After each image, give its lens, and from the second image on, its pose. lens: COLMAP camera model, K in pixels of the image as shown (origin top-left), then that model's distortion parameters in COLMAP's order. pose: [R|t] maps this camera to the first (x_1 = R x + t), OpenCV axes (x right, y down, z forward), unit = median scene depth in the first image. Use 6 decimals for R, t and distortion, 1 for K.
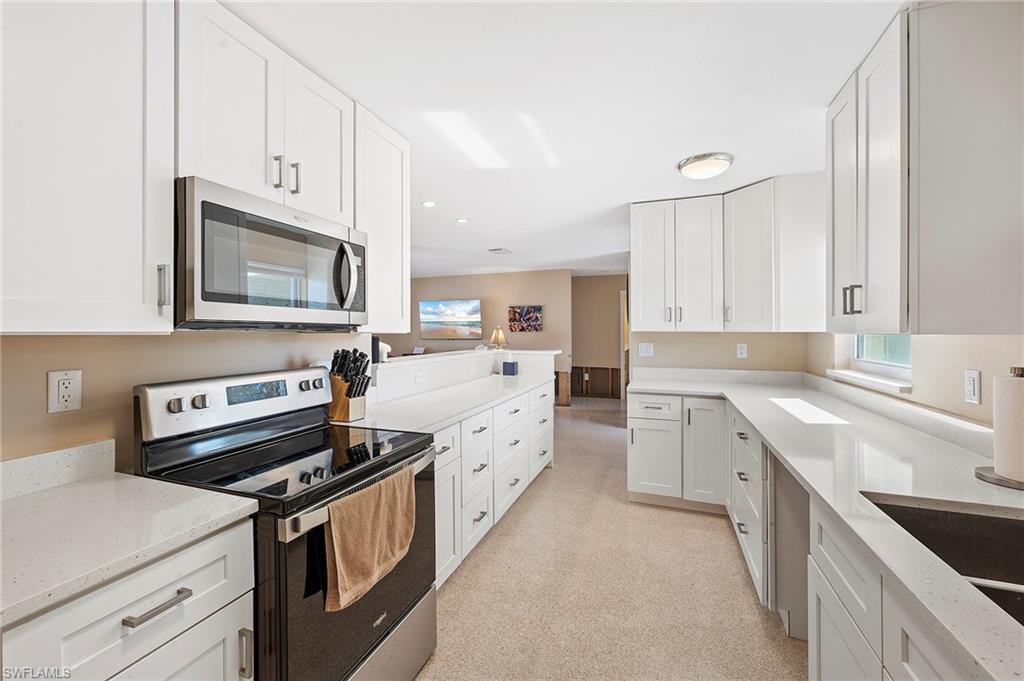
lens RADIAL K [[413.5, 0, 511.8], [0, 413.5, 333.2], [0, 0, 1]] dist [0.003041, -0.000708]
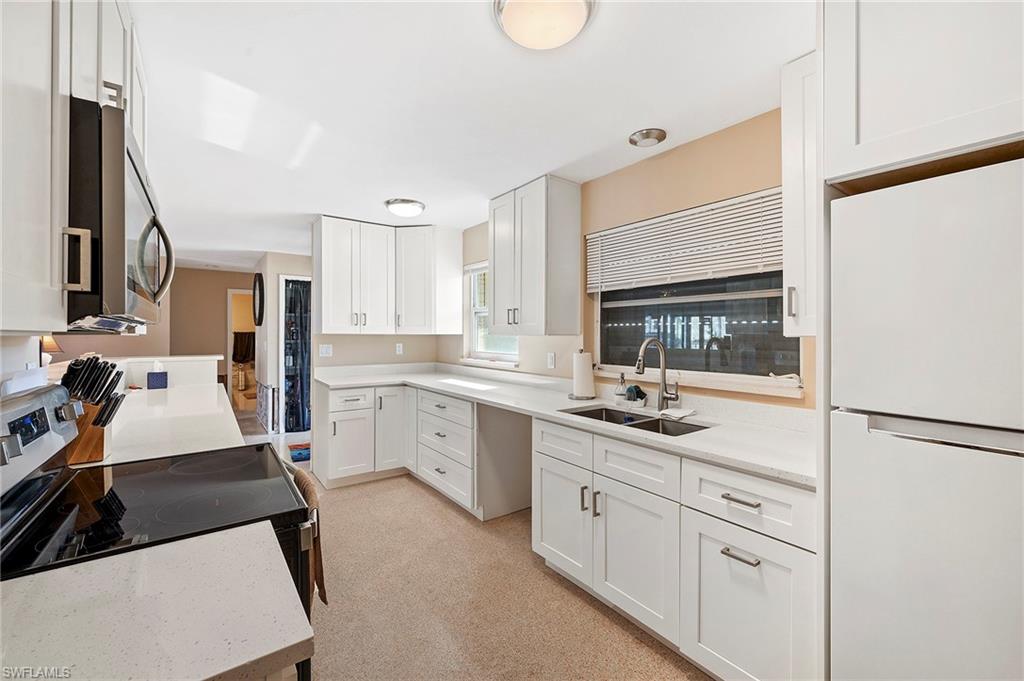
lens RADIAL K [[413.5, 0, 491.2], [0, 413.5, 333.3], [0, 0, 1]] dist [0.003041, -0.000708]
pose [[0.566415, 0.003953, 0.824111, -0.396215], [0.001488, 0.999982, -0.005819, 0.001578], [-0.824119, 0.004523, 0.566398, 0.030150]]
